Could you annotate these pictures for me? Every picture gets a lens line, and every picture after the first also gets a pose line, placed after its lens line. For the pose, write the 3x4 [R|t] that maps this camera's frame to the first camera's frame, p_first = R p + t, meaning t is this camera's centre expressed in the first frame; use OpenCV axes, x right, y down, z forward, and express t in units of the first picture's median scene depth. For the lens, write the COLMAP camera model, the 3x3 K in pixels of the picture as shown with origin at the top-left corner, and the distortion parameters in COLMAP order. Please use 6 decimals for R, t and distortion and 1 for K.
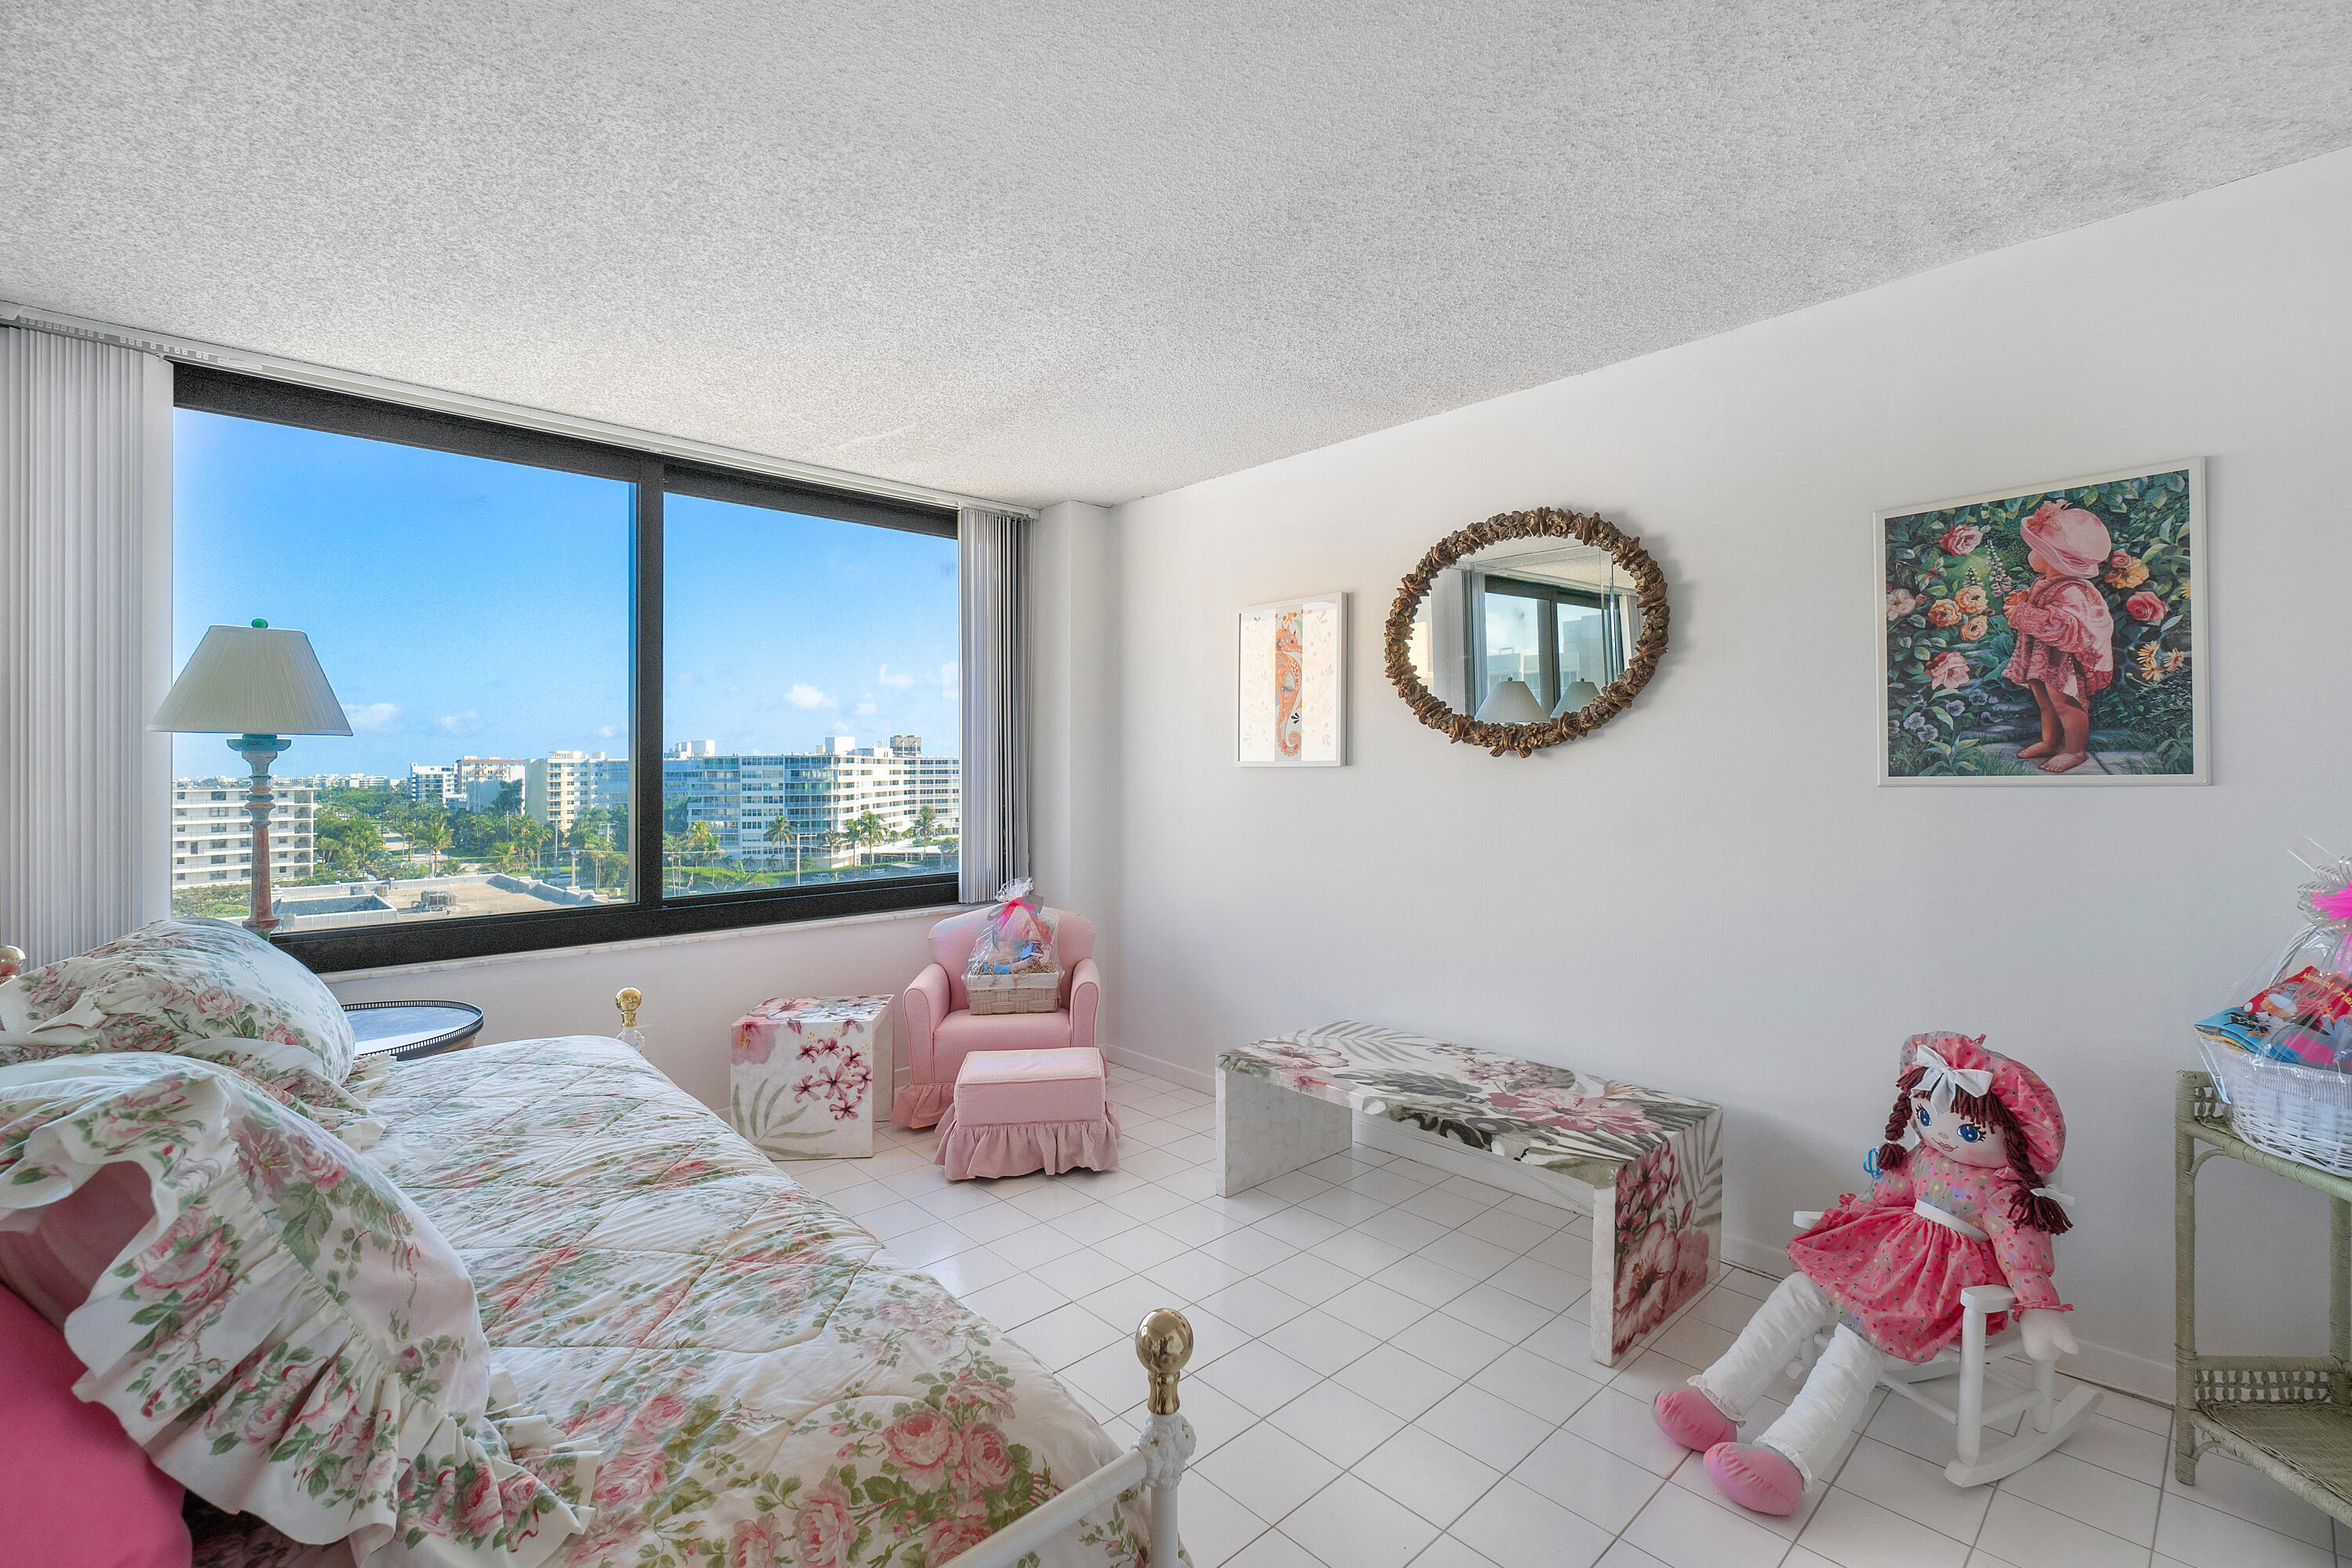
lens RADIAL K [[1031.9, 0, 1171.3], [0, 1031.9, 782.7], [0, 0, 1]] dist [-0.004134, -0.000307]
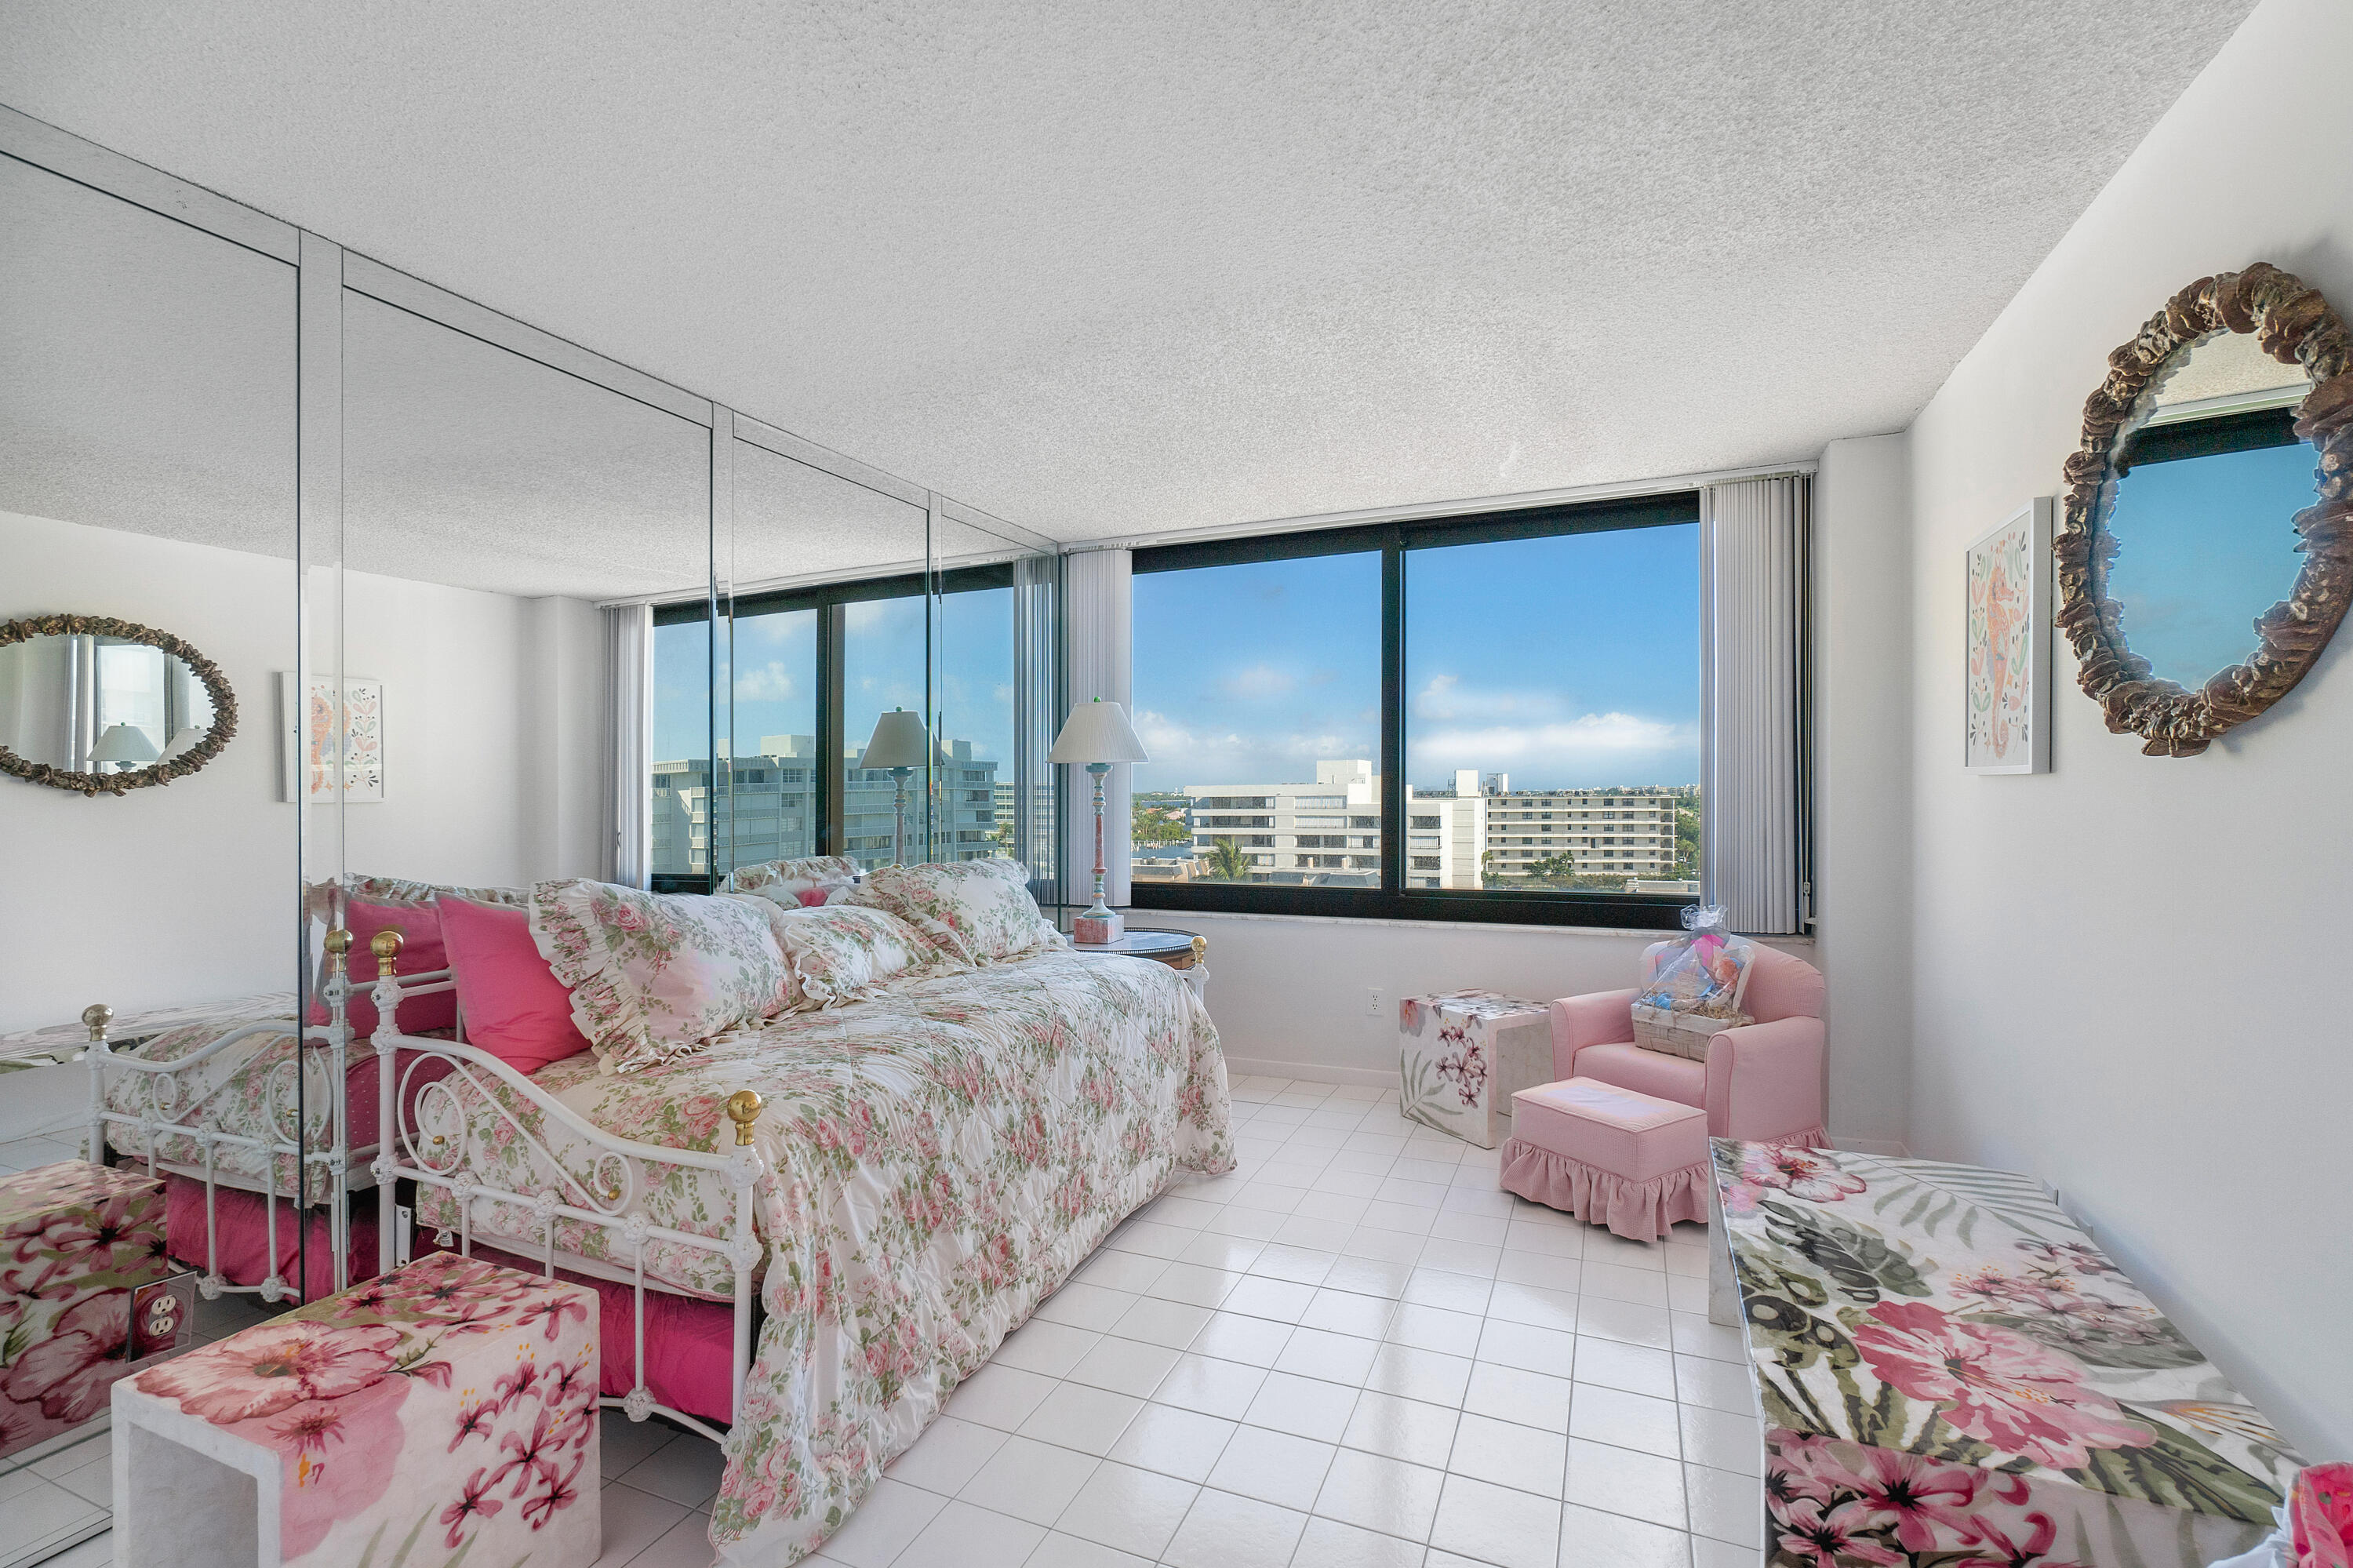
lens RADIAL K [[1056.2, 0, 1176.5], [0, 1056.2, 784.0], [0, 0, 1]] dist [0.002621, 0.000239]
pose [[0.411444, -0.000704, -0.911435, 0.626879], [-0.006887, 0.999969, -0.003881, -0.003374], [0.911409, 0.007874, 0.411427, 0.296015]]
